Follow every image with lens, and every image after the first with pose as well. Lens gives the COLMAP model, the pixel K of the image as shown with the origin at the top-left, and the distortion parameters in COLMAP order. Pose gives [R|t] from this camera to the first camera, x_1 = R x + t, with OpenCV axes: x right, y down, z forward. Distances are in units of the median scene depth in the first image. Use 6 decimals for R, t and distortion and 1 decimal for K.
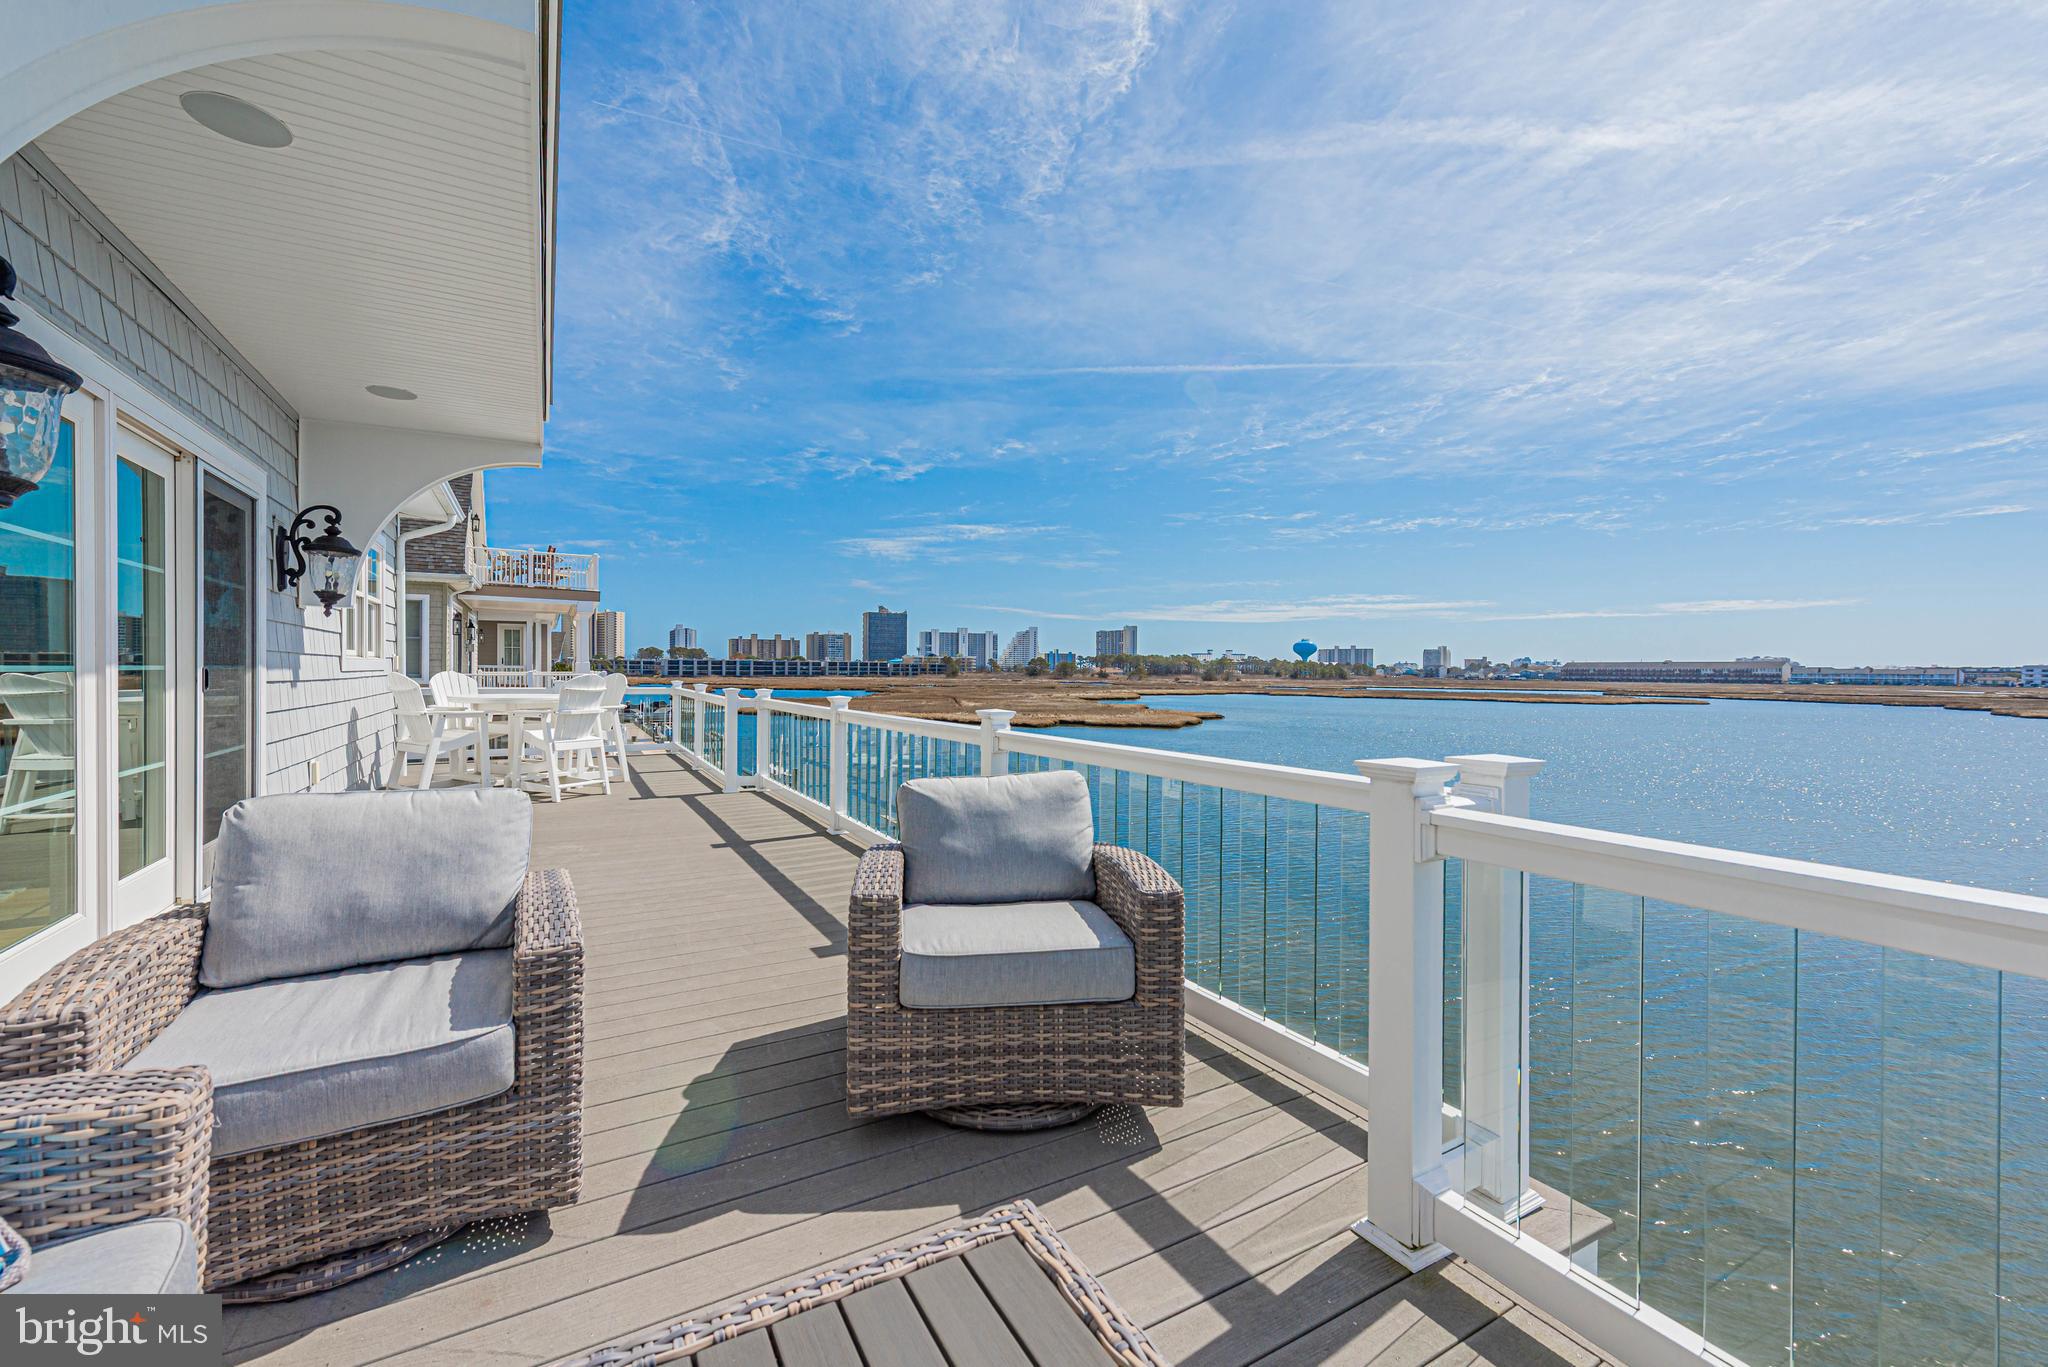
lens RADIAL K [[808.9, 0, 991.0], [0, 808.9, 672.3], [0, 0, 1]] dist [0.010102, -0.002525]
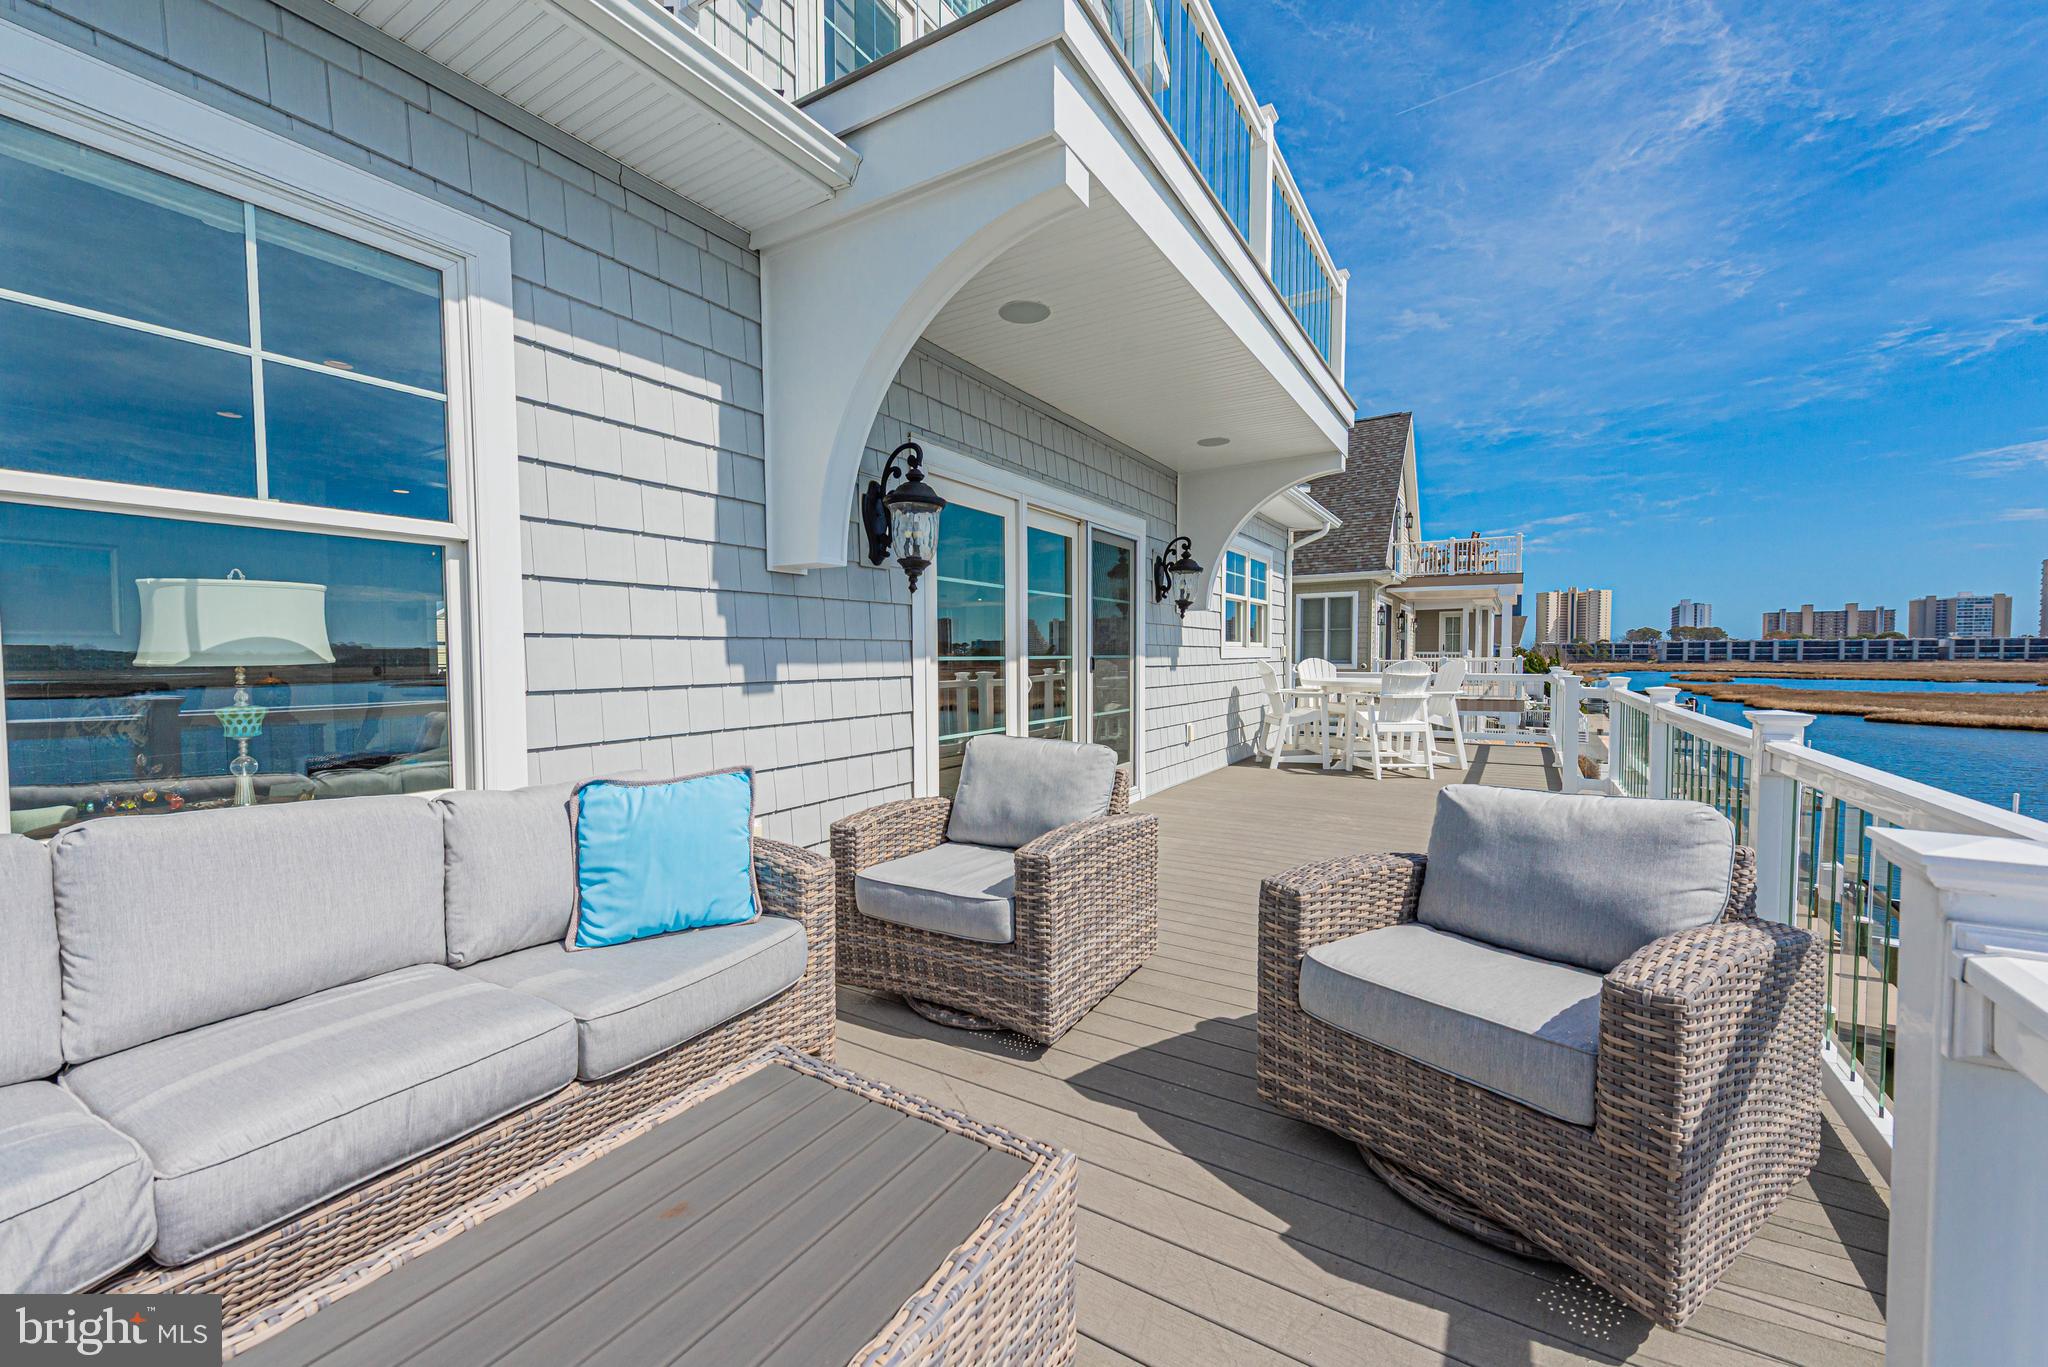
lens RADIAL K [[808.9, 0, 1031.5], [0, 808.9, 666.9], [0, 0, 1]] dist [0.010102, -0.002525]
pose [[0.495497, 0.004326, -0.868599, 0.158476], [0.005356, 0.999953, 0.008035, 0.000232], [0.868593, -0.008633, 0.495451, 0.071483]]
